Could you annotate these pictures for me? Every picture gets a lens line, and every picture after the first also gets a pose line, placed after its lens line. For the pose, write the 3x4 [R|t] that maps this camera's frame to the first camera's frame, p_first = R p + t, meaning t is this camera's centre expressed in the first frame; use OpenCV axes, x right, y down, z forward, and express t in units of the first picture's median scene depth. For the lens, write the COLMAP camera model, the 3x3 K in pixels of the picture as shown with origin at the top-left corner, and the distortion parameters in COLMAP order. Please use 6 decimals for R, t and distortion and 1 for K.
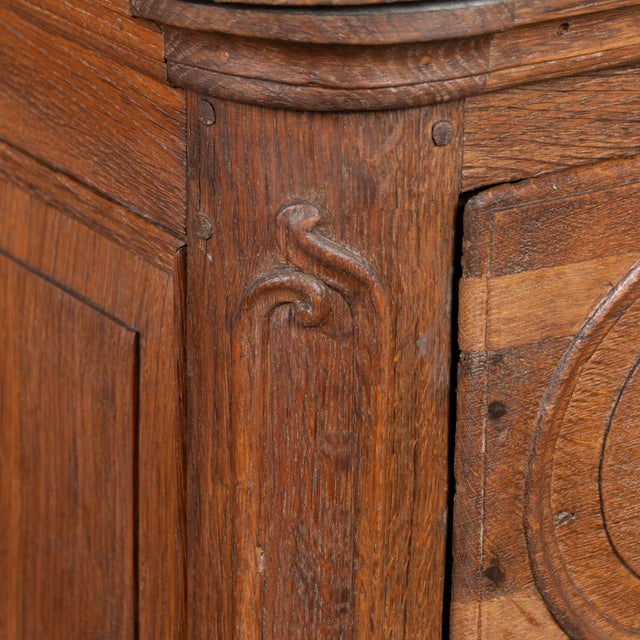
lens RADIAL K [[2683.9, 0, 320.0], [0, 2683.9, 320.0], [0, 0, 1]] dist [0.038027, 0.238100]
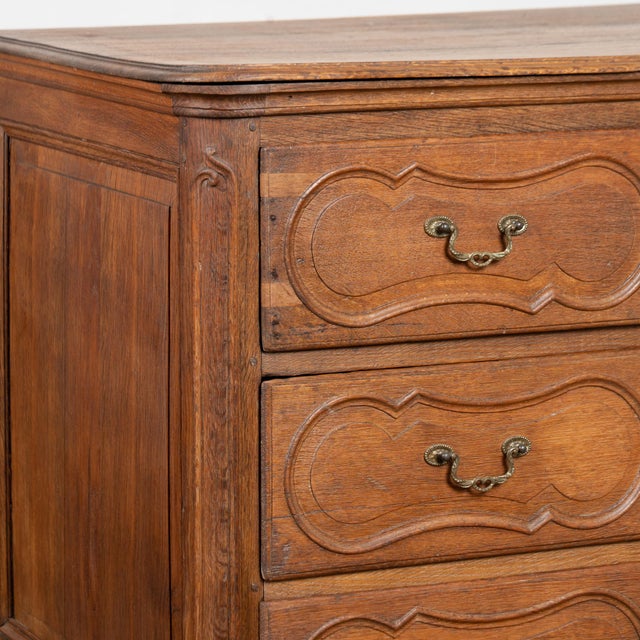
lens RADIAL K [[2683.9, 0, 320.0], [0, 2683.9, 320.0], [0, 0, 1]] dist [0.038027, 0.238100]
pose [[0.990953, 0.009315, -0.133886, 0.559436], [-0.038063, 0.976134, -0.213807, 0.847677], [0.128699, 0.216969, 0.967657, -2.100582]]
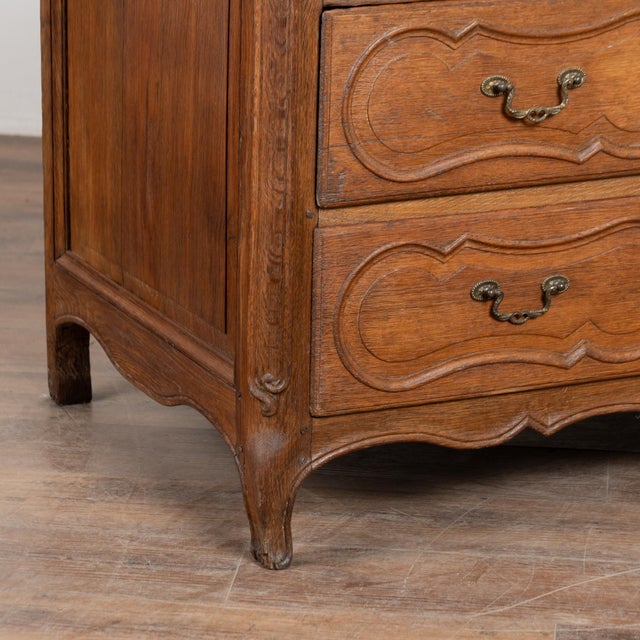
lens RADIAL K [[2248.9, 0, 320.0], [0, 2248.9, 320.0], [0, 0, 1]] dist [0.000314, 1.440599]
pose [[0.988088, 0.066293, -0.138876, 0.452522], [-0.069674, 0.997377, -0.019624, 0.651553], [0.137211, 0.029066, 0.990115, -1.618884]]
